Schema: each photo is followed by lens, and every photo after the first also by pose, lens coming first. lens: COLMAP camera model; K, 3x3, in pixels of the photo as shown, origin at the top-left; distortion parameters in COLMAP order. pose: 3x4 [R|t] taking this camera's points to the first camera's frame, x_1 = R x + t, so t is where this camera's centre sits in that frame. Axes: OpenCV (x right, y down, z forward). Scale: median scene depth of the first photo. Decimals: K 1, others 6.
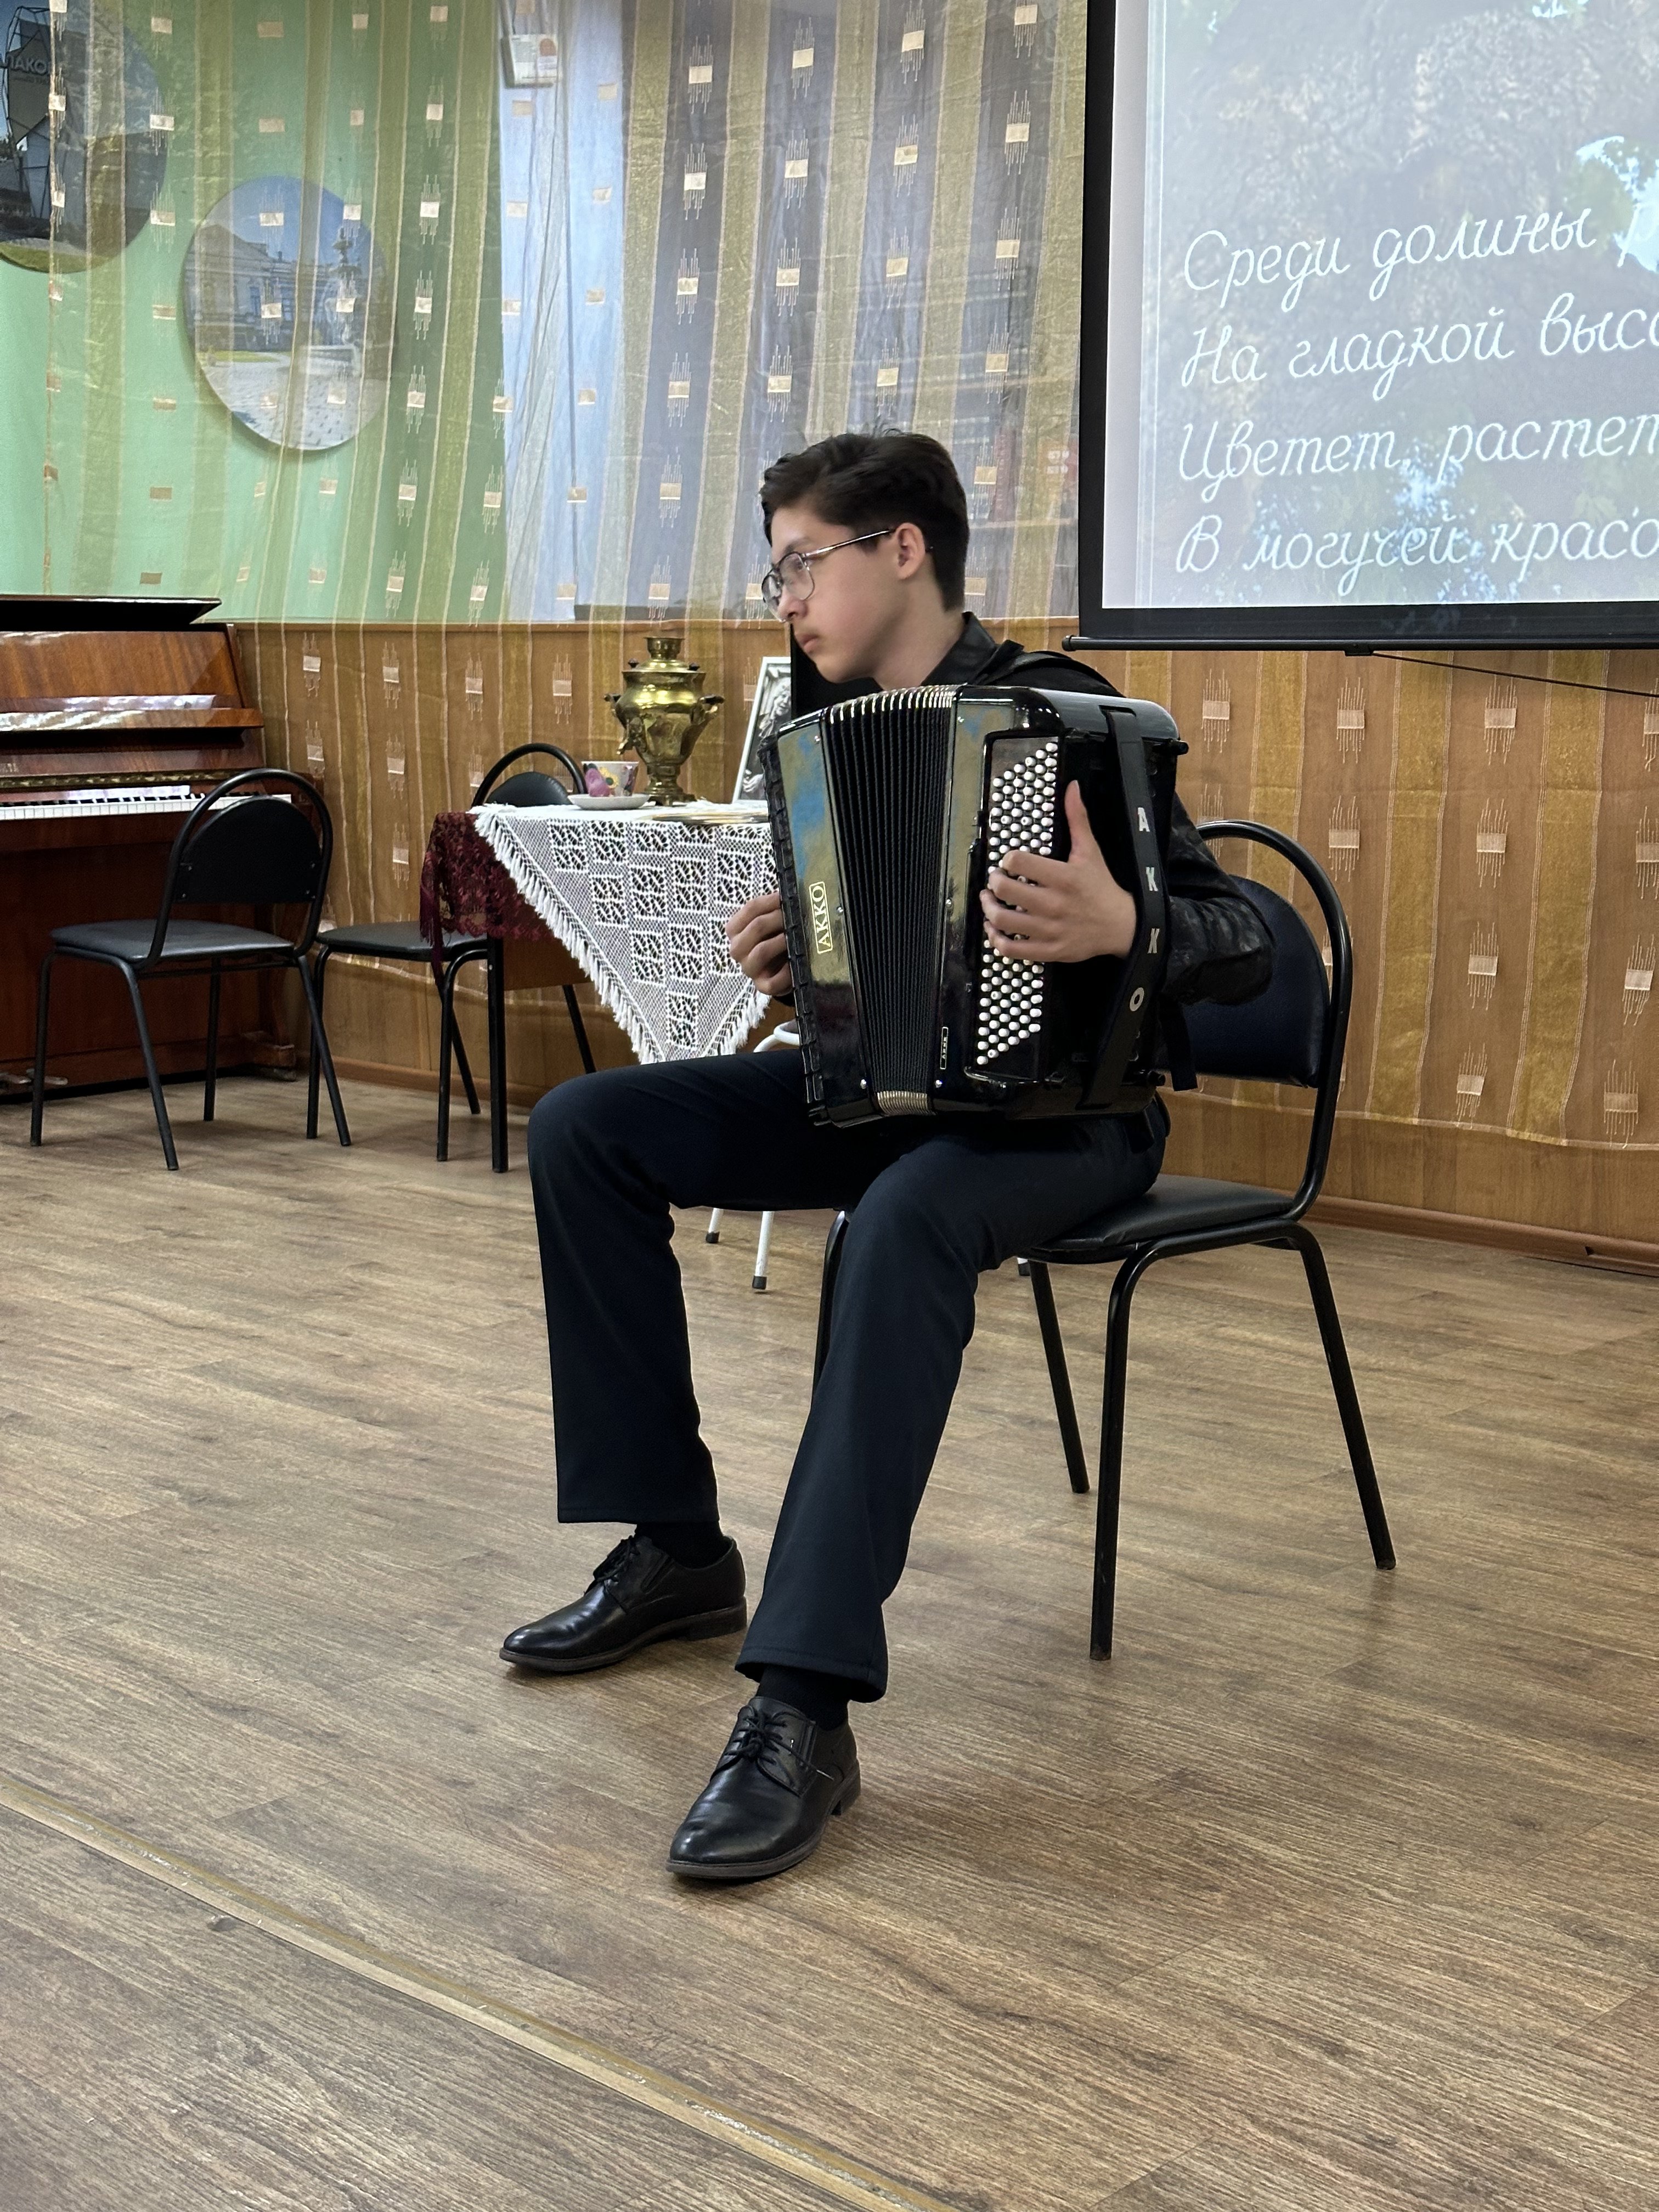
lens RADIAL K [[3030.1, 0, 828.7], [0, 3030.1, 1097.0], [0, 0, 1]] dist [0.141618, 0.000000]
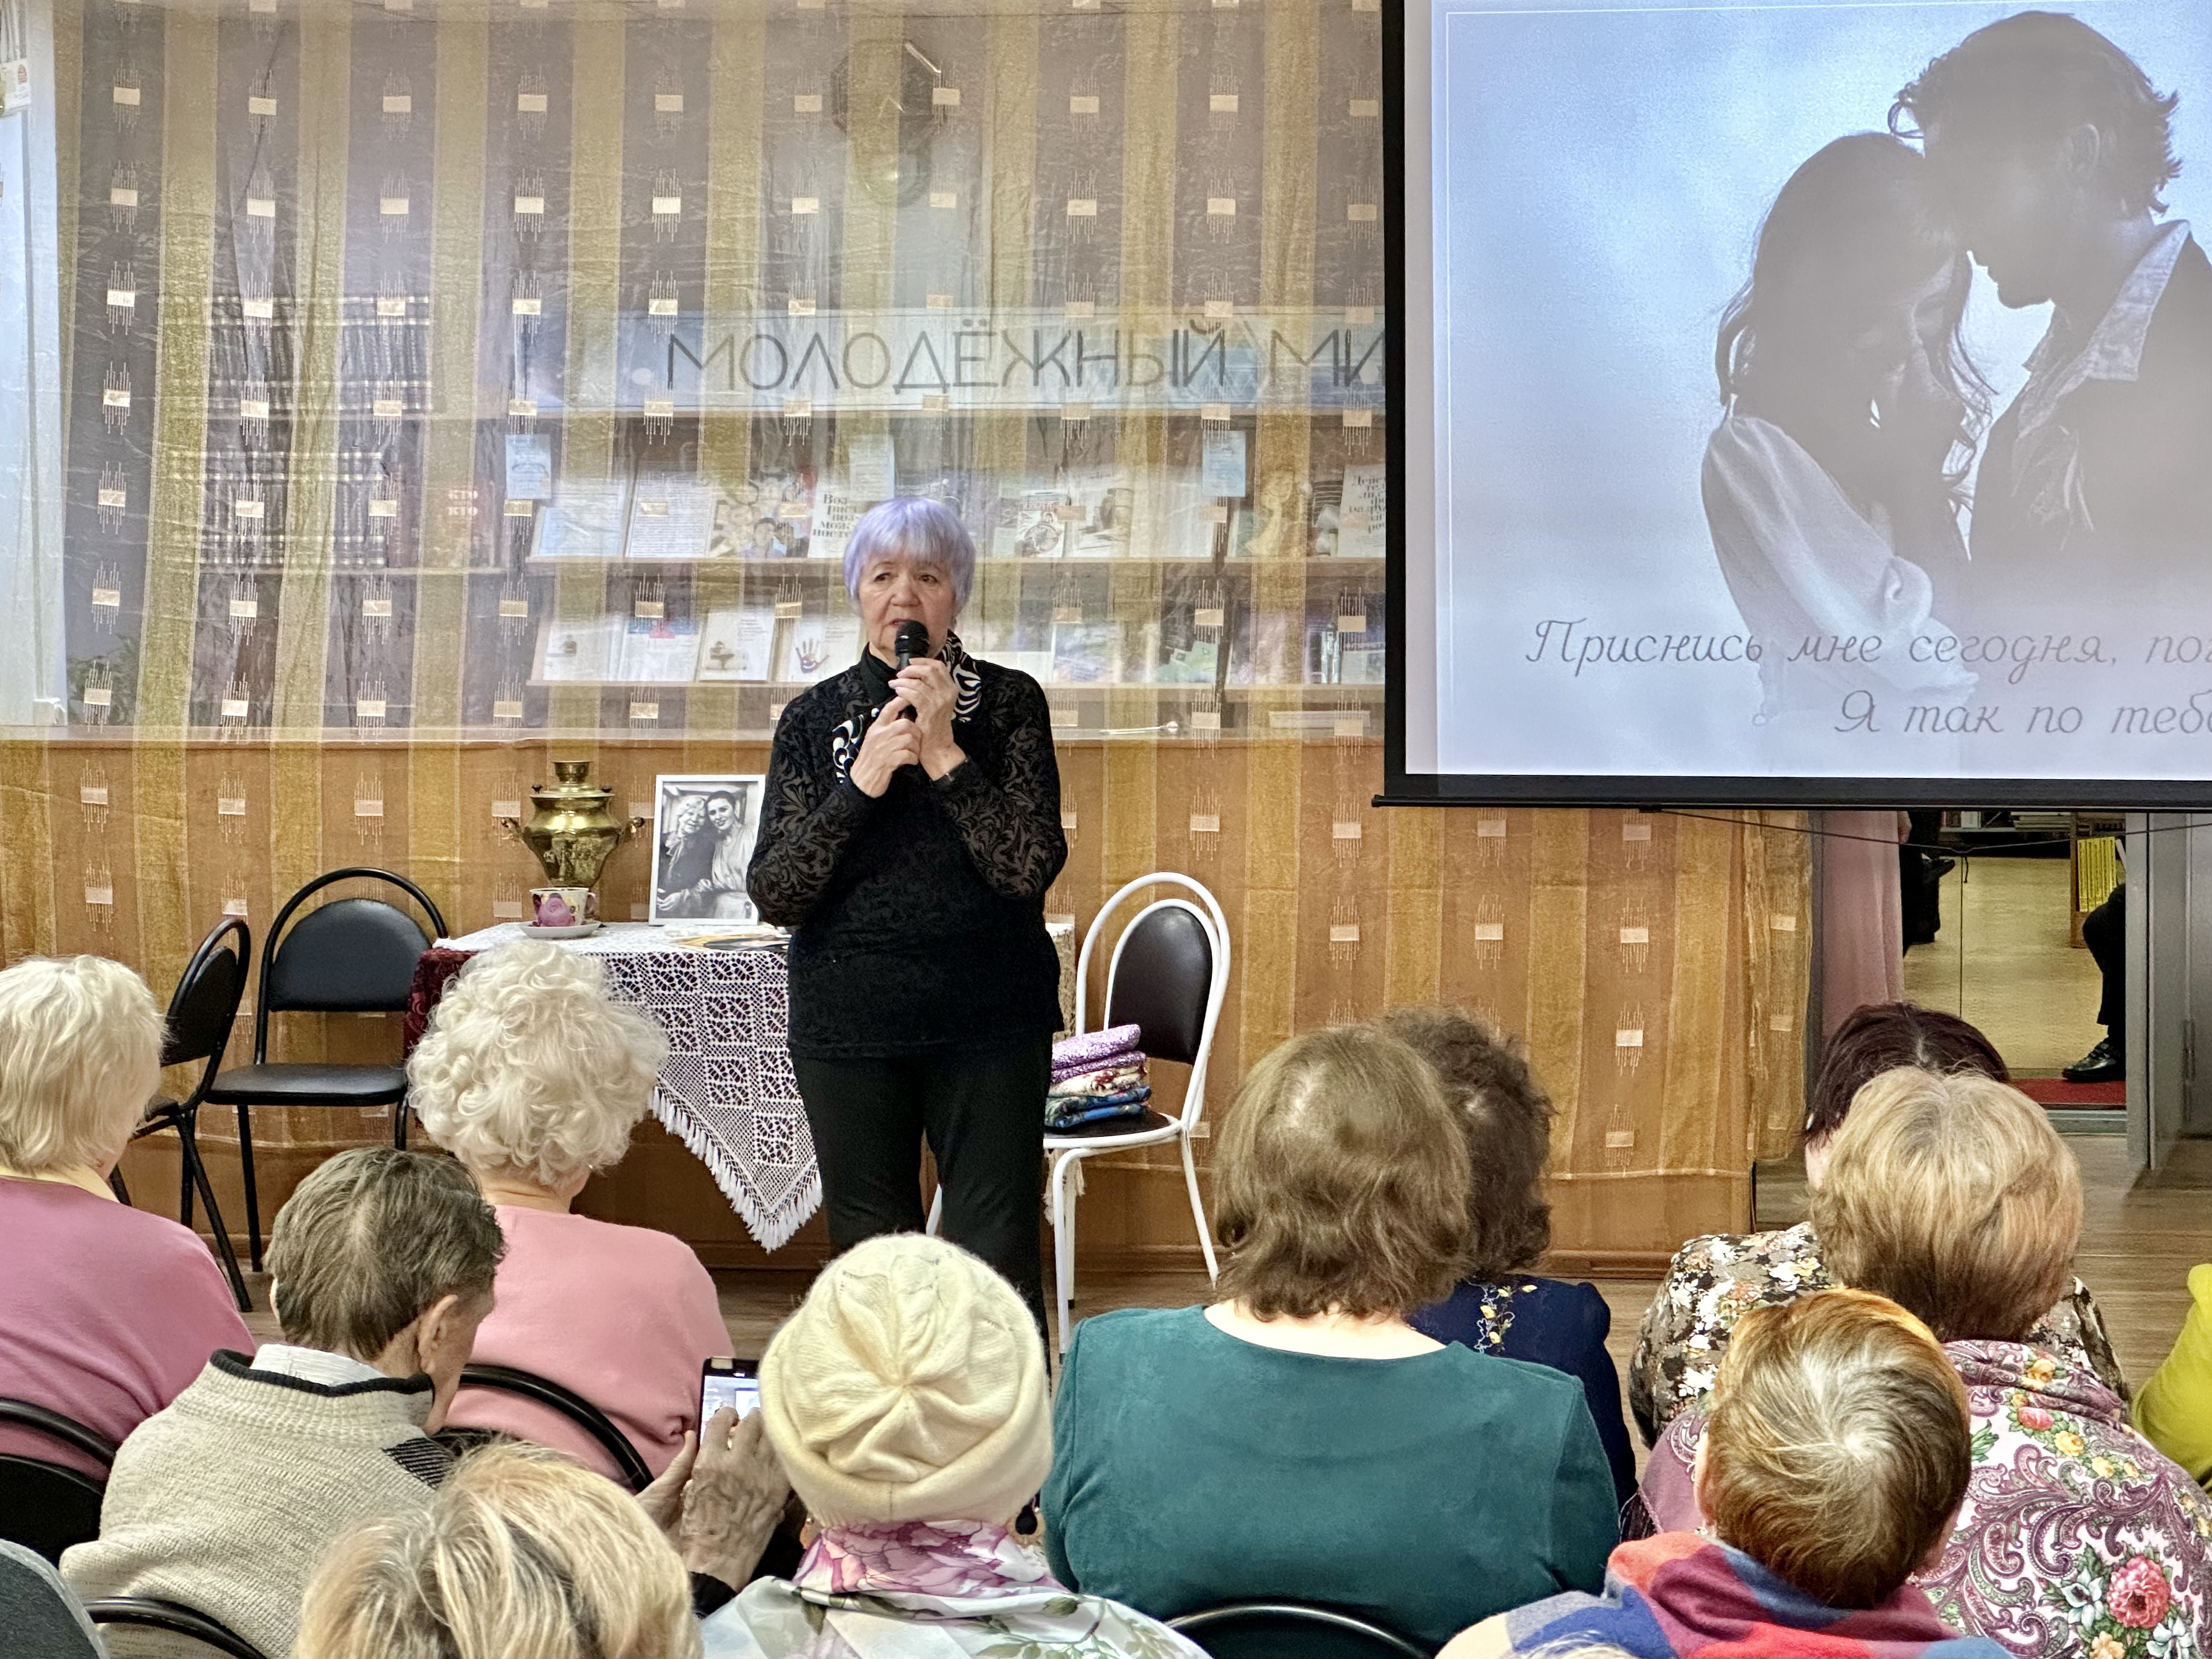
lens RADIAL K [[4926.7, 0, 1114.5], [0, 4926.7, 833.7], [0, 0, 1]] dist [0.278222, 0.000000]
pose [[0.838367, -0.050381, 0.542772, -0.784441], [0.089316, 0.994959, -0.045603, -0.038101], [-0.537738, 0.086711, 0.838641, -0.448262]]
